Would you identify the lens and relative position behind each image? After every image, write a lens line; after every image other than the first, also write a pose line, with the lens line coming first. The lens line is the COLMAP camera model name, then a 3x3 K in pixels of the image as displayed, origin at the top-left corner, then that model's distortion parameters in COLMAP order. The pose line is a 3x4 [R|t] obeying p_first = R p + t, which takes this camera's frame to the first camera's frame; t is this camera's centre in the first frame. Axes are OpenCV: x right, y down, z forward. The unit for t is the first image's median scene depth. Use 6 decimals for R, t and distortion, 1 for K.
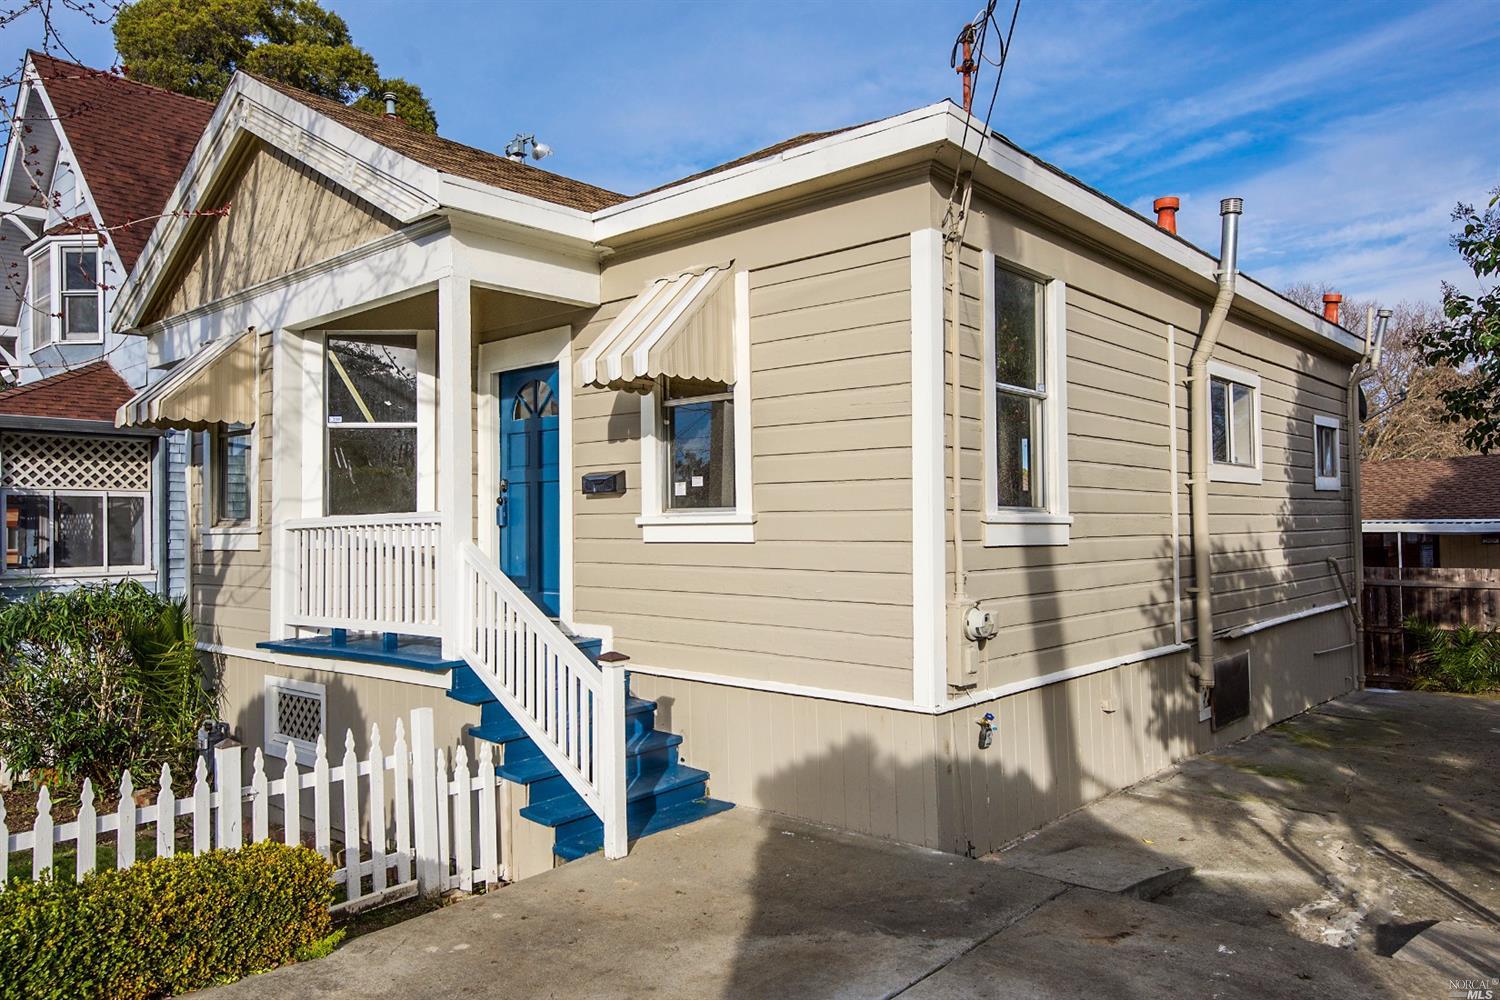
lens RADIAL K [[1035.2, 0, 750.0], [0, 1035.2, 500.0], [0, 0, 1]] dist [-0.000329, -0.000135]
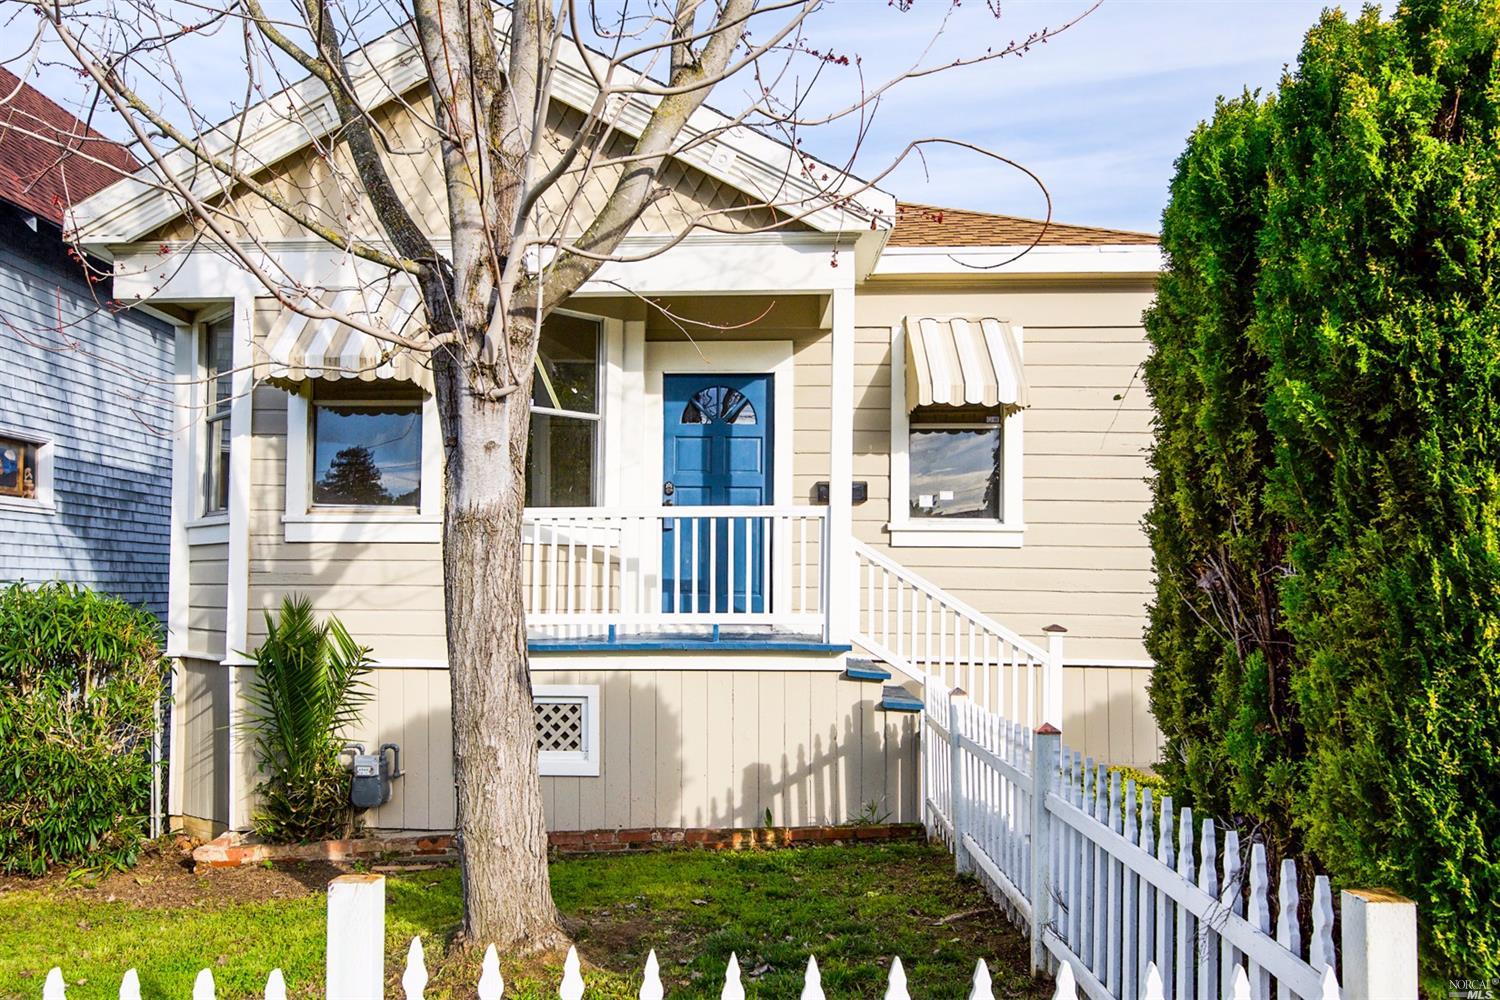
lens RADIAL K [[1048.9, 0, 748.7], [0, 1048.9, 537.5], [0, 0, 1]] dist [0.000188, 0.000015]
pose [[0.780975, 0.041276, 0.623197, -0.844522], [-0.029411, 0.999137, -0.029319, 0.062596], [-0.623869, 0.004568, 0.781515, 0.186186]]
